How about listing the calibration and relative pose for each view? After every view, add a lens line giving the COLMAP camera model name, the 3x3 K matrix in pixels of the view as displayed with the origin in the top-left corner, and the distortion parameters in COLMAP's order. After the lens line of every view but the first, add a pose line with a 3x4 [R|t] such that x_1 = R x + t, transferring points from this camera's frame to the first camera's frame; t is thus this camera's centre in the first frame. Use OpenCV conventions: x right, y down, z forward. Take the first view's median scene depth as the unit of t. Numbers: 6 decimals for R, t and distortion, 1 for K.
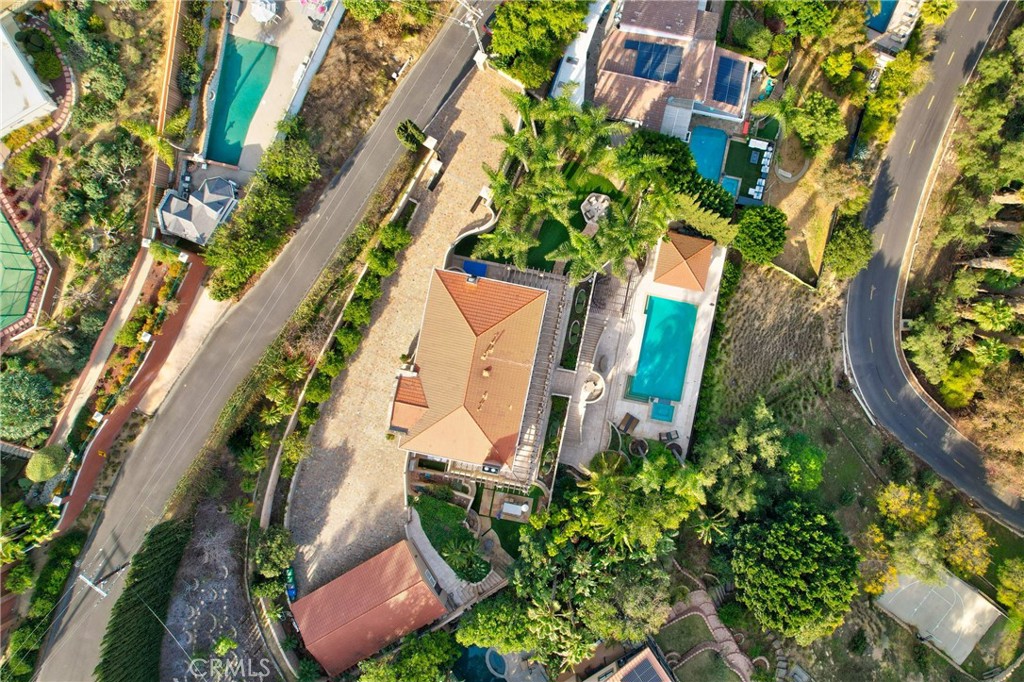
lens RADIAL K [[648.6, 0, 512.0], [0, 648.6, 341.0], [0, 0, 1]] dist [-0.089978, 0.063905]
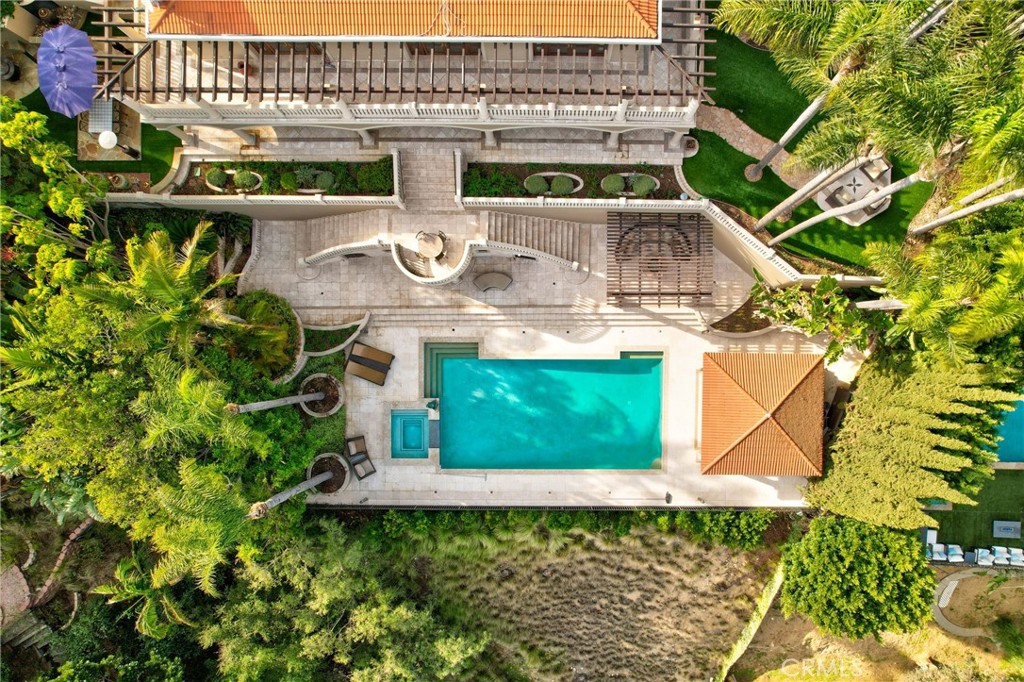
lens RADIAL K [[648.6, 0, 512.0], [0, 648.6, 341.0], [0, 0, 1]] dist [-0.089978, 0.063905]
pose [[0.186309, 0.981707, 0.039234, 0.168212], [-0.982487, 0.186276, 0.004532, 0.028267], [-0.002859, -0.039392, 0.999220, 0.566071]]
